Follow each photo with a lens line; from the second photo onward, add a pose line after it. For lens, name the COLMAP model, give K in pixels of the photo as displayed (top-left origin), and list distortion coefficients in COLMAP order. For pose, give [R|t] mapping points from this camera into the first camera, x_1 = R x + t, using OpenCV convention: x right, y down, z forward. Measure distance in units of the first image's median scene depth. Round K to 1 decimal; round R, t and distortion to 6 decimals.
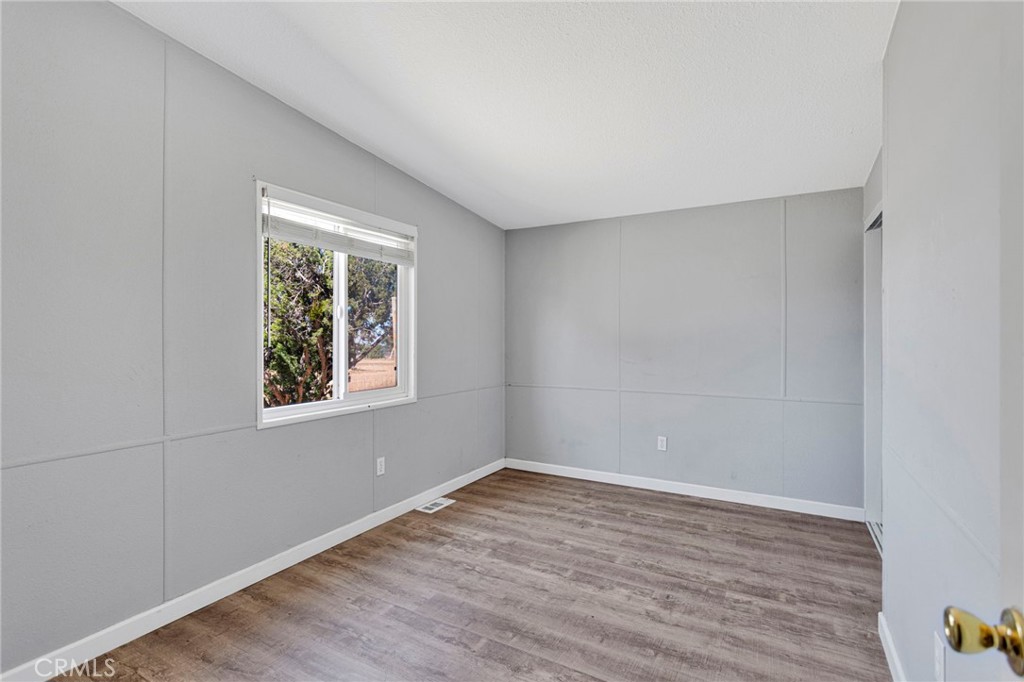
lens RADIAL K [[495.8, 0, 517.5], [0, 495.8, 335.6], [0, 0, 1]] dist [-0.000828, 0.000878]
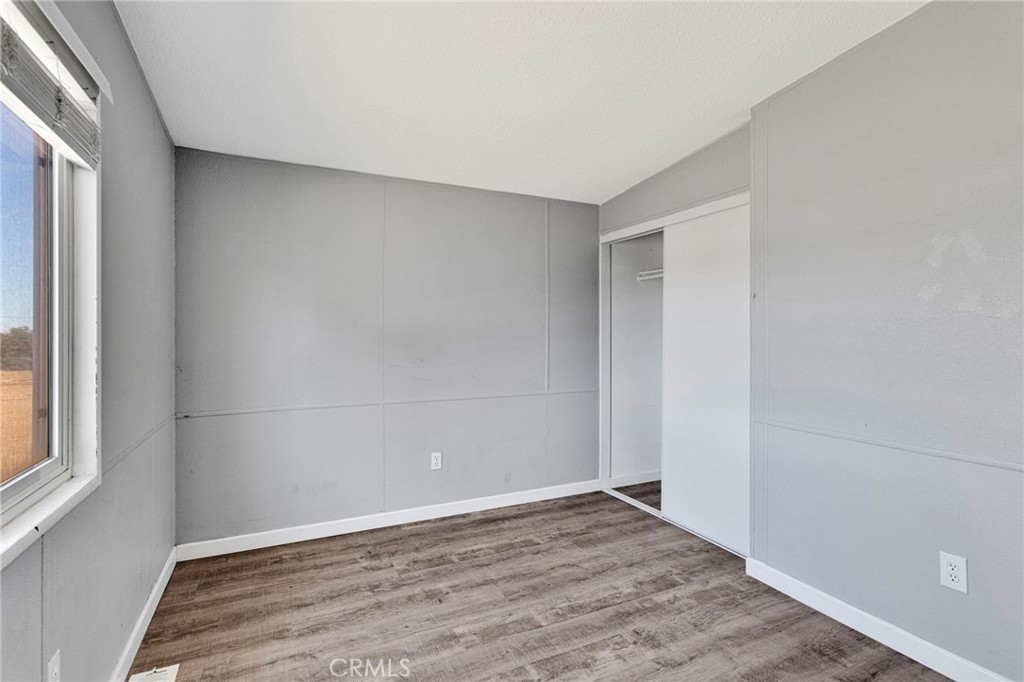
lens RADIAL K [[495.8, 0, 517.3], [0, 495.8, 332.7], [0, 0, 1]] dist [-0.000828, 0.000878]
pose [[0.561836, 0.004498, 0.827237, -0.380786], [-0.002494, 0.999990, -0.003744, 0.006390], [-0.827245, 0.000040, 0.561841, 0.495809]]
